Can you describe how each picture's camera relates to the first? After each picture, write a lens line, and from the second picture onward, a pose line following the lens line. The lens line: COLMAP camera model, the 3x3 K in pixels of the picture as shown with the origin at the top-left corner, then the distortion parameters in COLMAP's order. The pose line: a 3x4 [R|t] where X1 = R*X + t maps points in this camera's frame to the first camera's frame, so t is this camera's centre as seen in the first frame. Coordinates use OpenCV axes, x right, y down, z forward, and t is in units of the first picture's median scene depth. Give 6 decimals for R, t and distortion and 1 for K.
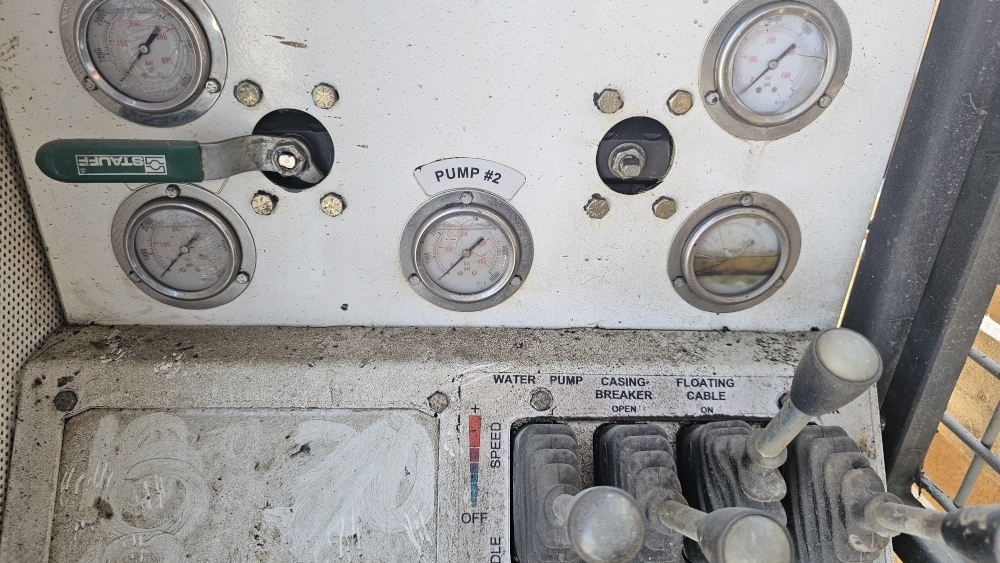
lens RADIAL K [[639.3, 0, 487.1], [0, 639.3, 277.0], [0, 0, 1]] dist [0.049368, -0.048994]
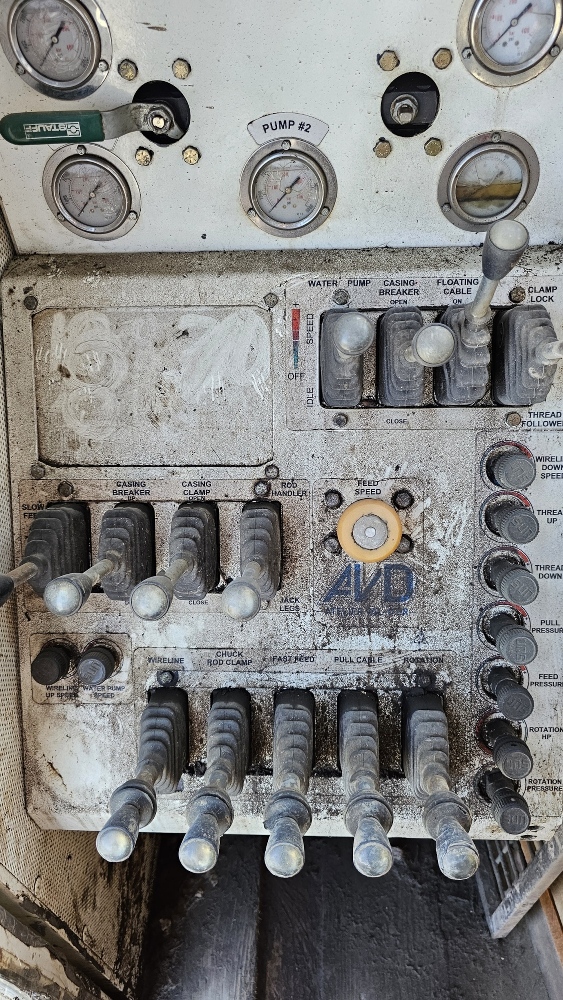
lens RADIAL K [[639.3, 0, 278.9], [0, 639.3, 452.4], [0, 0, 1]] dist [0.049368, -0.048994]
pose [[0.994798, 0.002638, -0.101834, 0.094068], [0.027662, 0.955108, 0.294965, 0.095950], [0.098041, -0.296247, 0.950066, -0.509050]]
